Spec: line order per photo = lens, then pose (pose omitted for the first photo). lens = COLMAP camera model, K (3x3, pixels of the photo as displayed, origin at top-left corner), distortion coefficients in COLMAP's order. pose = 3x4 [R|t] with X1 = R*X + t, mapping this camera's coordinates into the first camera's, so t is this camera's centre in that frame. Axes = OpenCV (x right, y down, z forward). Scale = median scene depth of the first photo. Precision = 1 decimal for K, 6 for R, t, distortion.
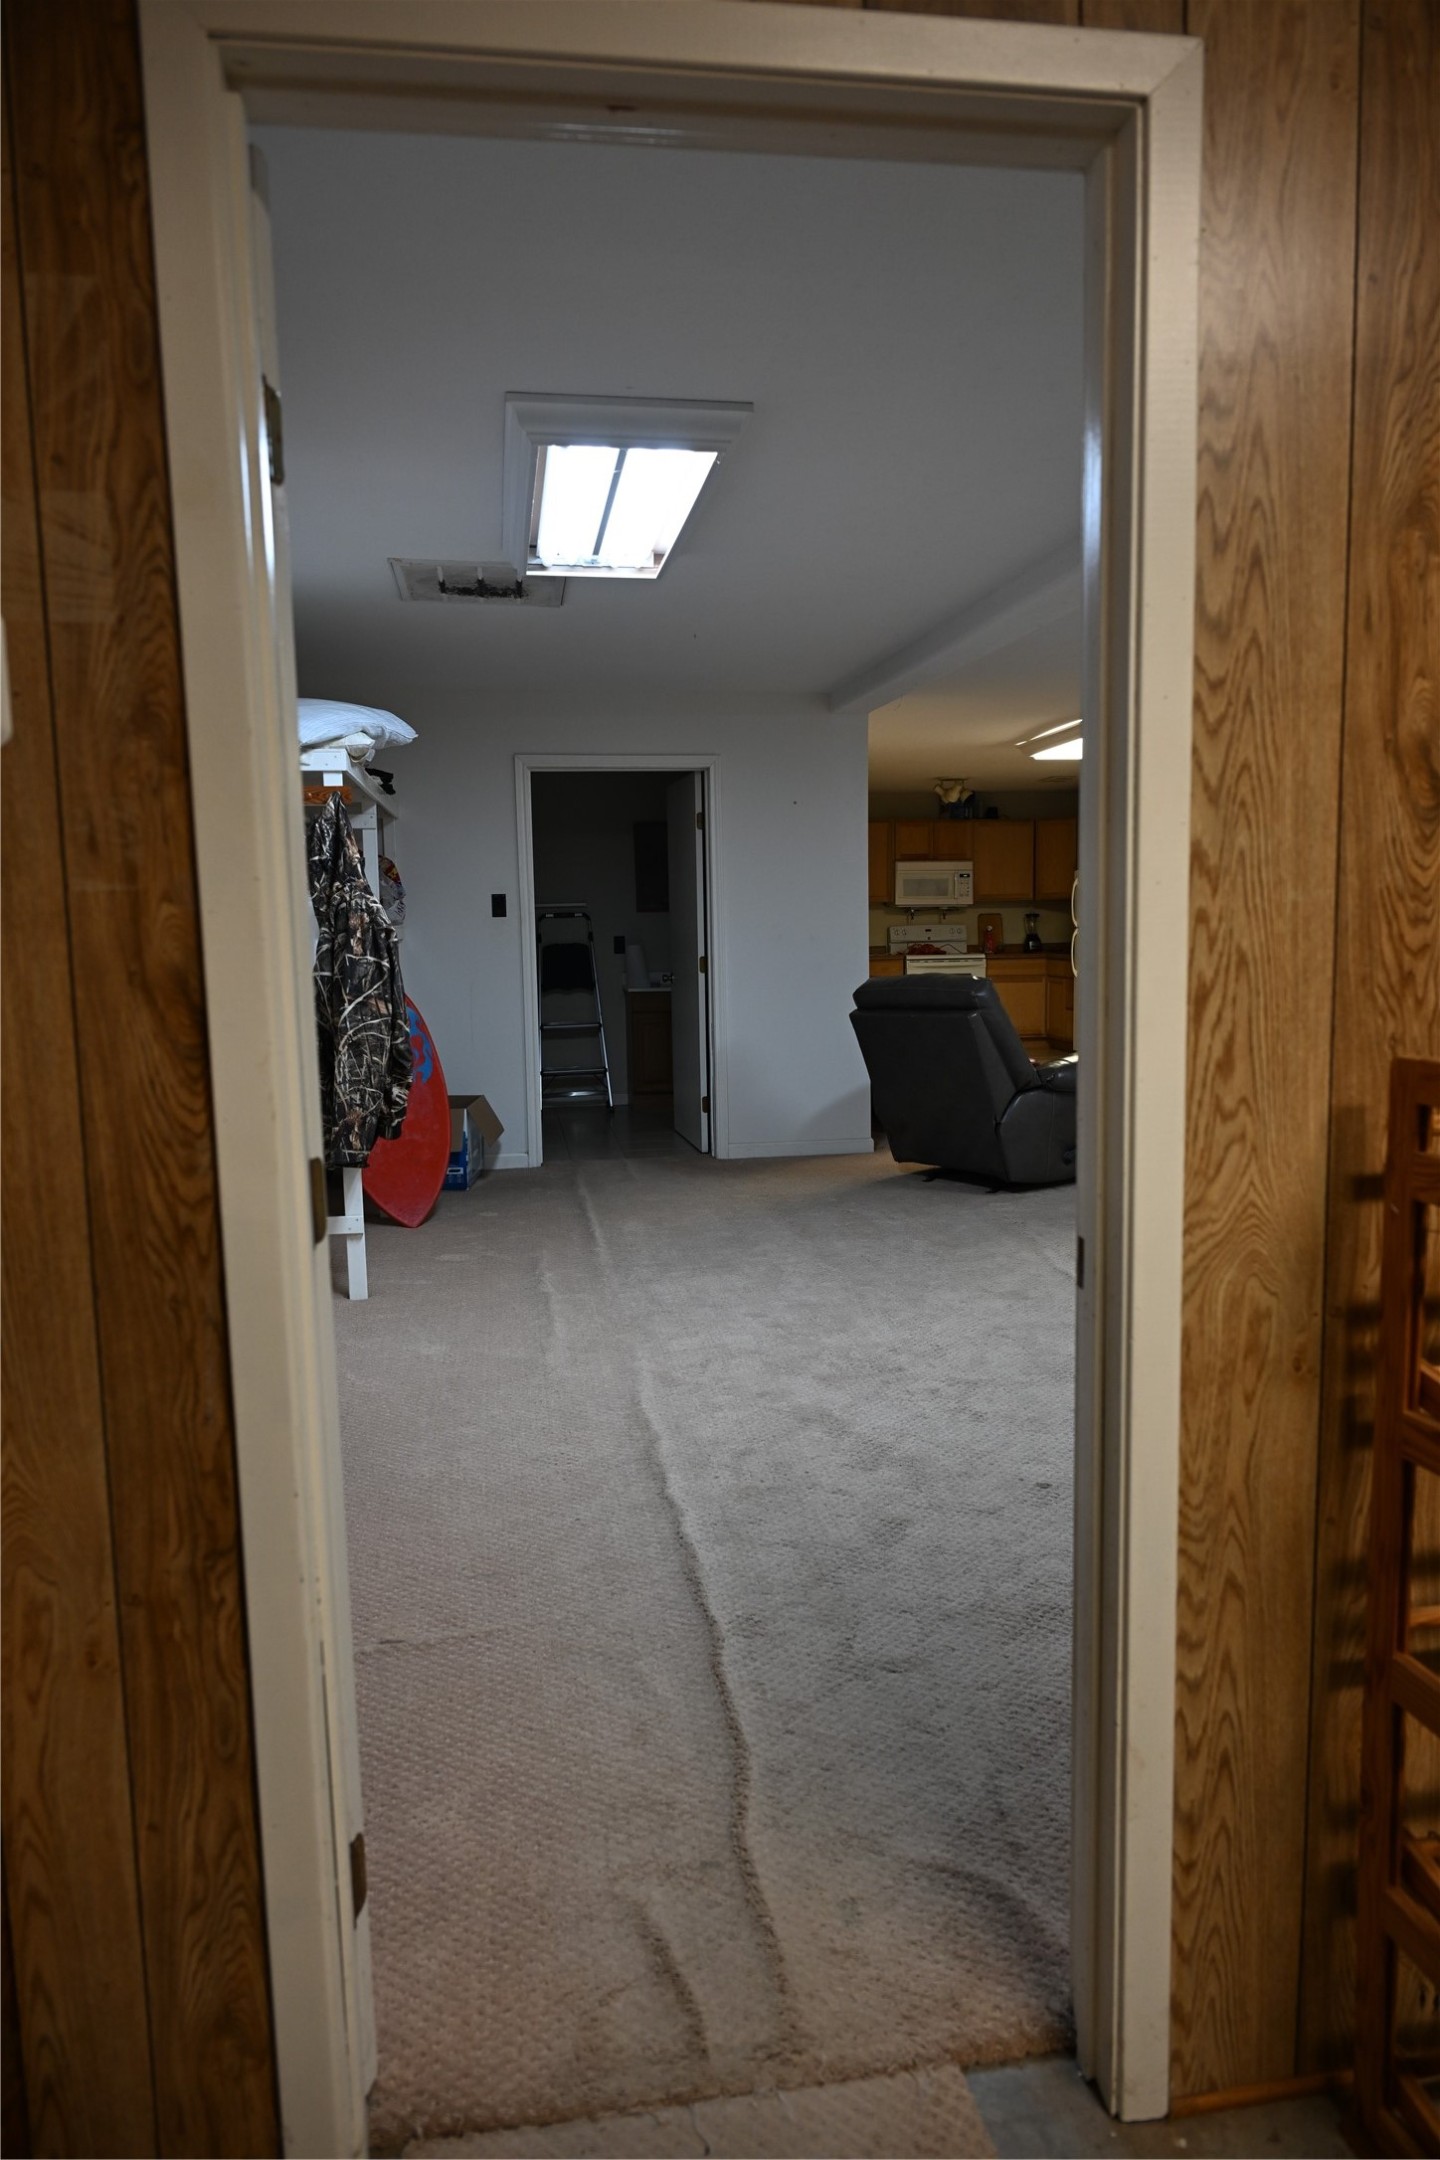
lens RADIAL K [[1426.4, 0, 709.8], [0, 1426.4, 1070.7], [0, 0, 1]] dist [0.001693, -0.001812]
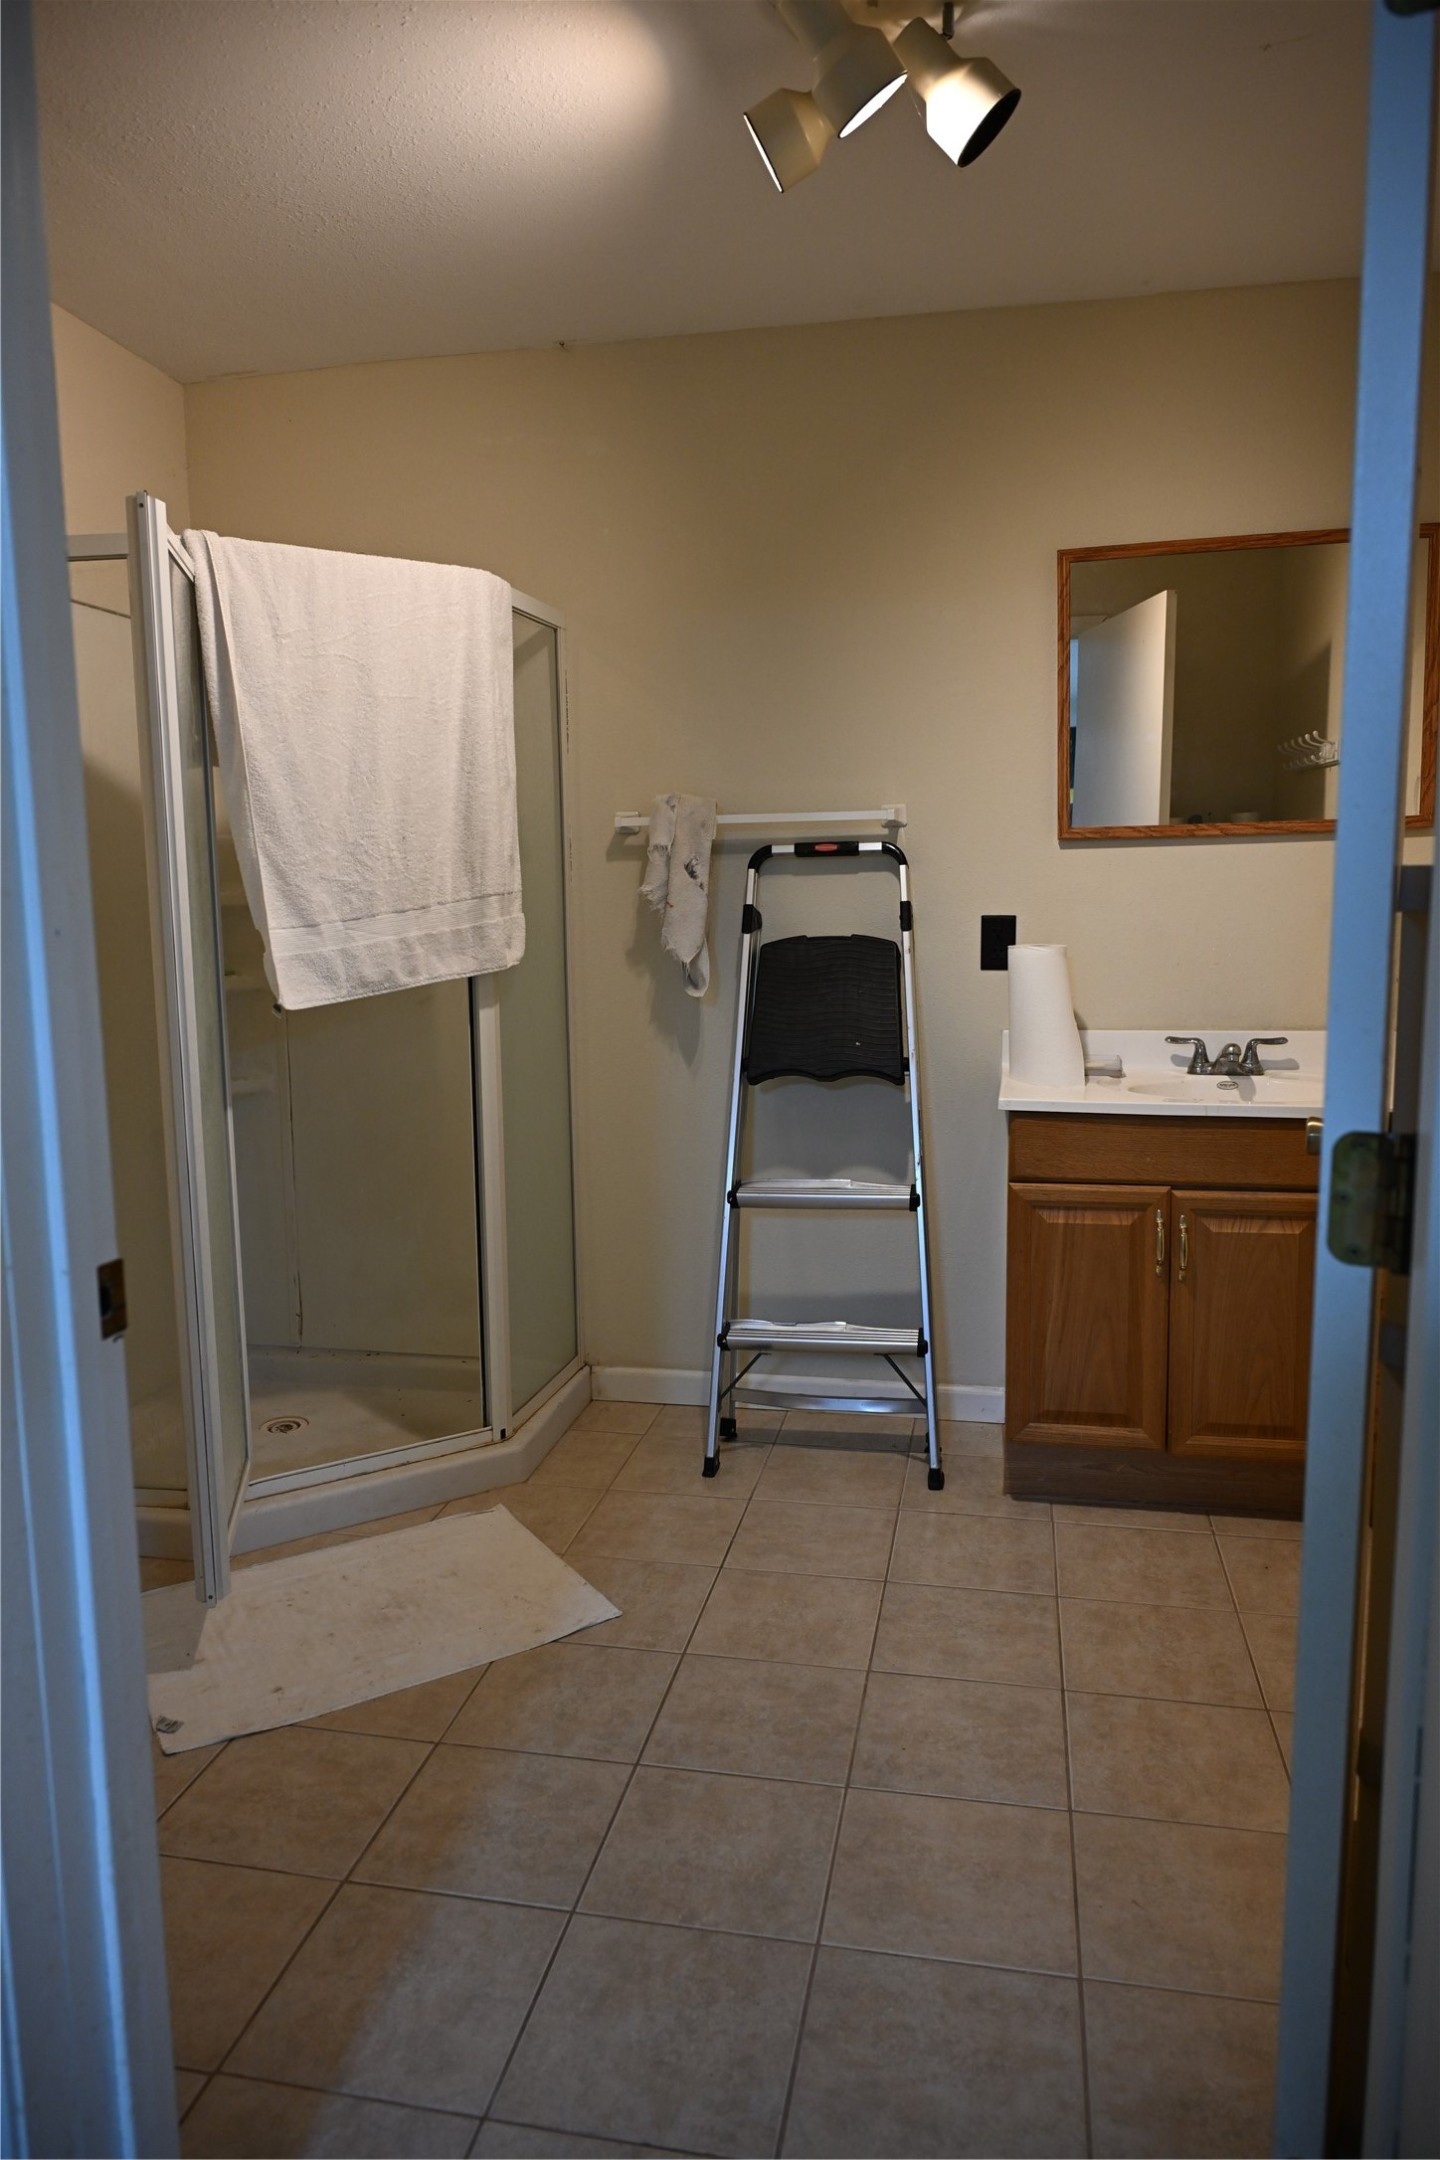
lens RADIAL K [[1426.4, 0, 709.8], [0, 1426.4, 1070.7], [0, 0, 1]] dist [0.001693, -0.001812]
pose [[0.936798, 0.052701, -0.345879, -0.020949], [-0.042503, 0.998411, 0.037009, -0.134414], [0.347279, -0.019969, 0.937549, 1.316121]]
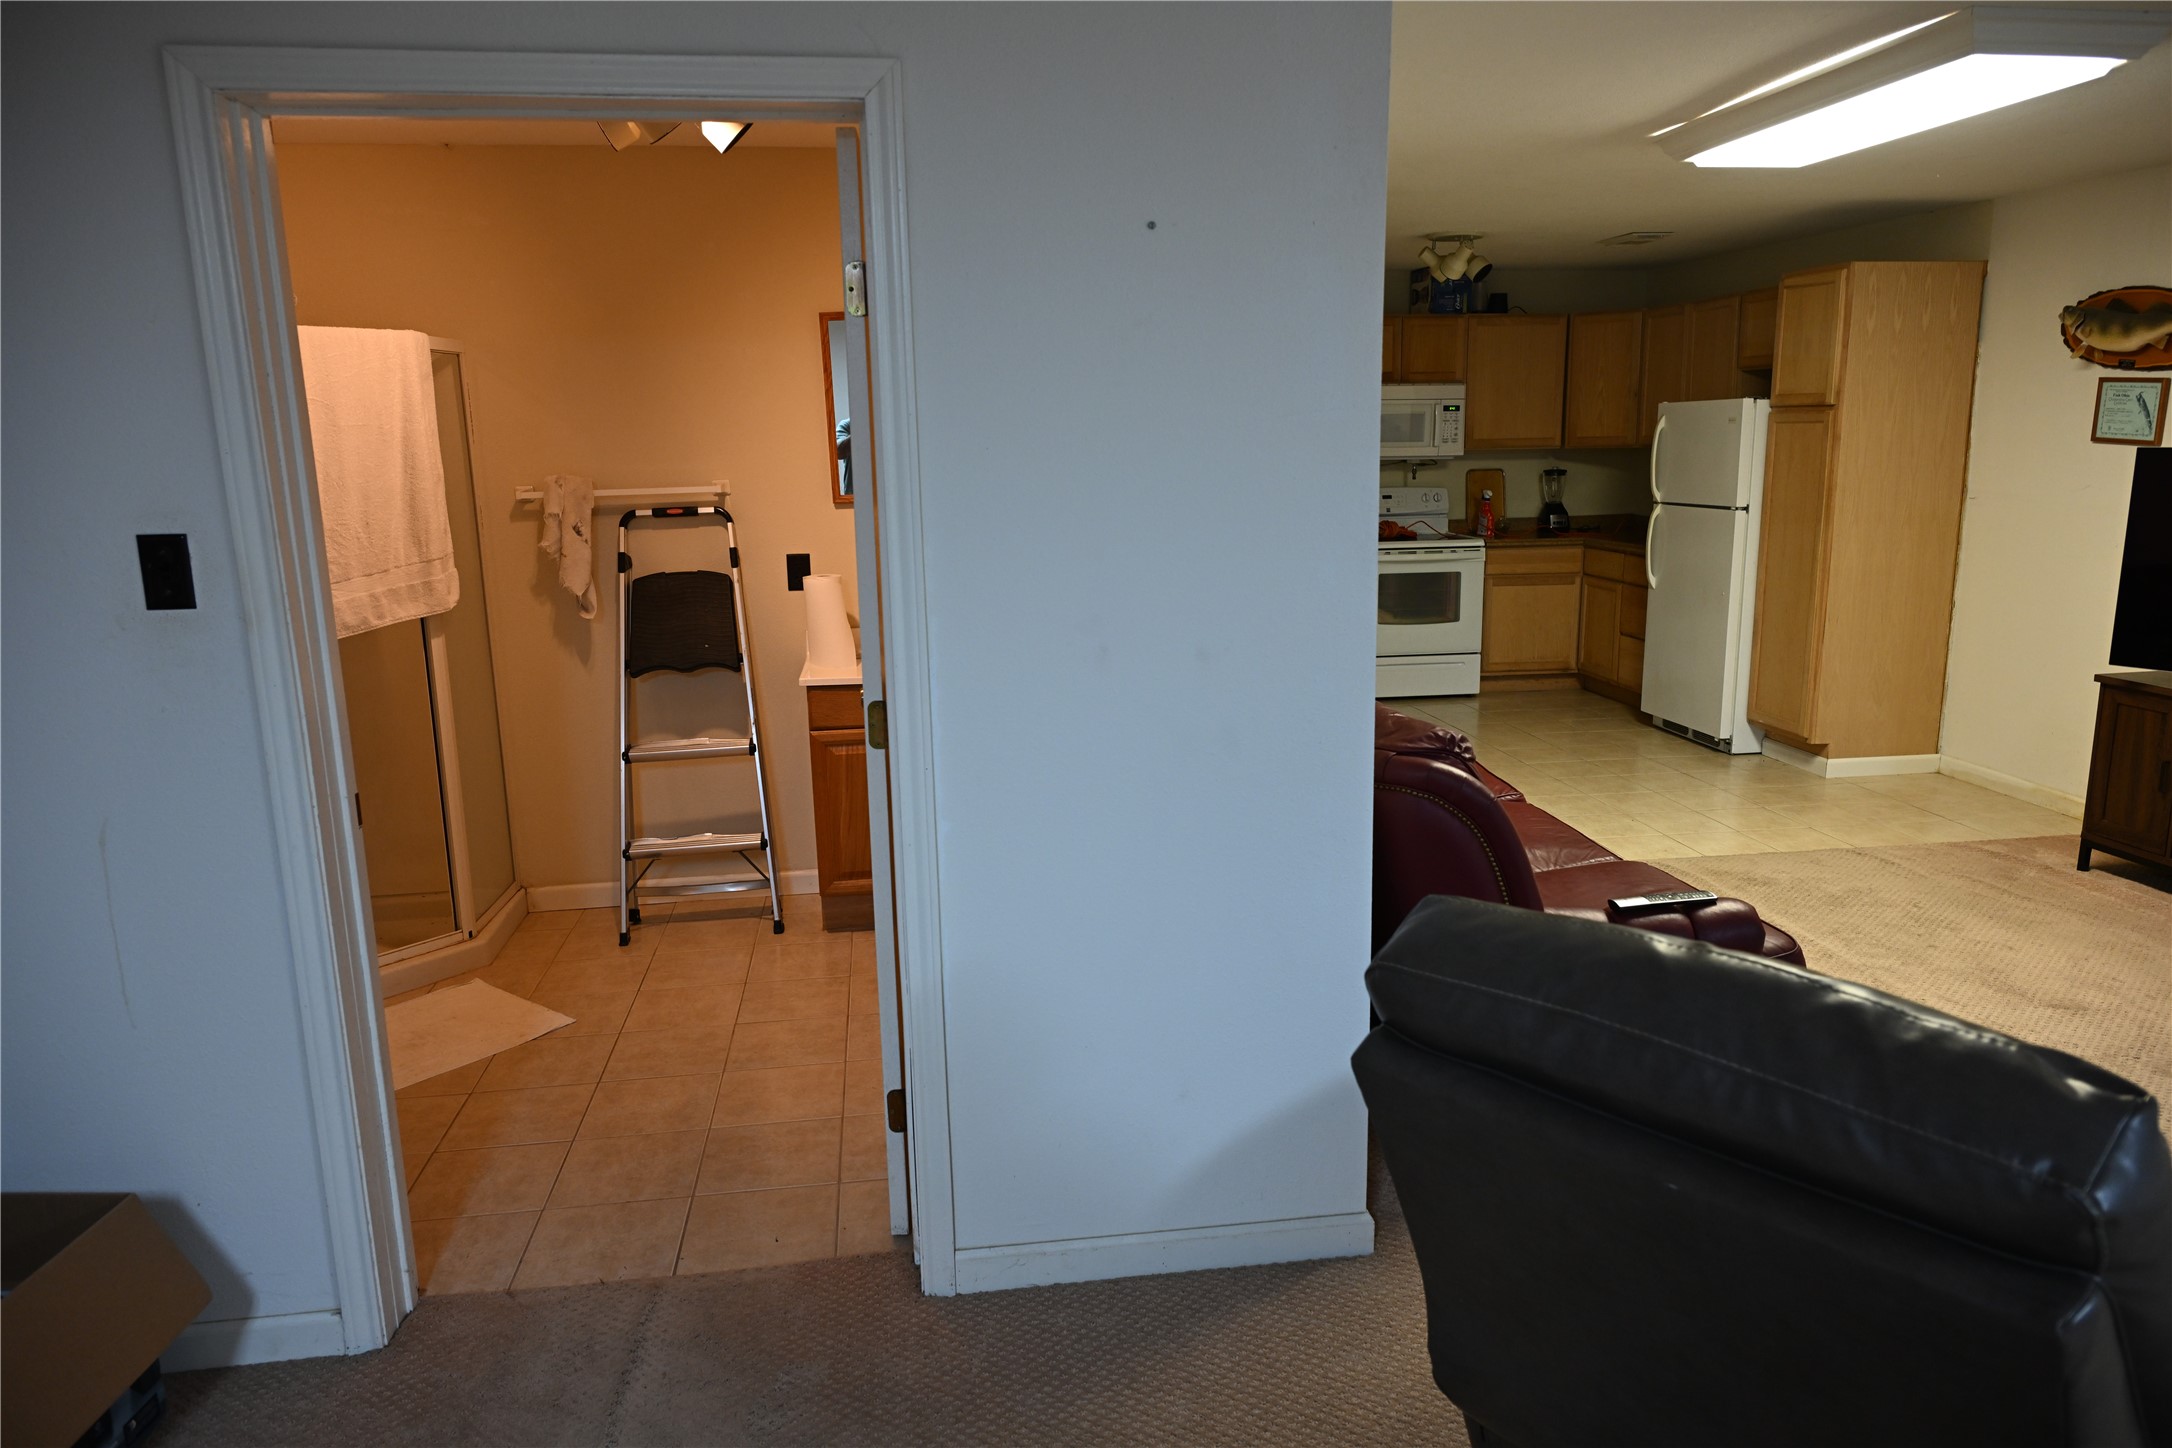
lens RADIAL K [[1425.9, 0, 1086.0], [0, 1425.9, 724.0], [0, 0, 1]] dist [-0.003099, 0.000333]
pose [[0.999981, 0.001431, -0.006054, 0.070676], [-0.000835, 0.995259, 0.097257, -0.164368], [0.006165, -0.097250, 0.995241, 1.014691]]
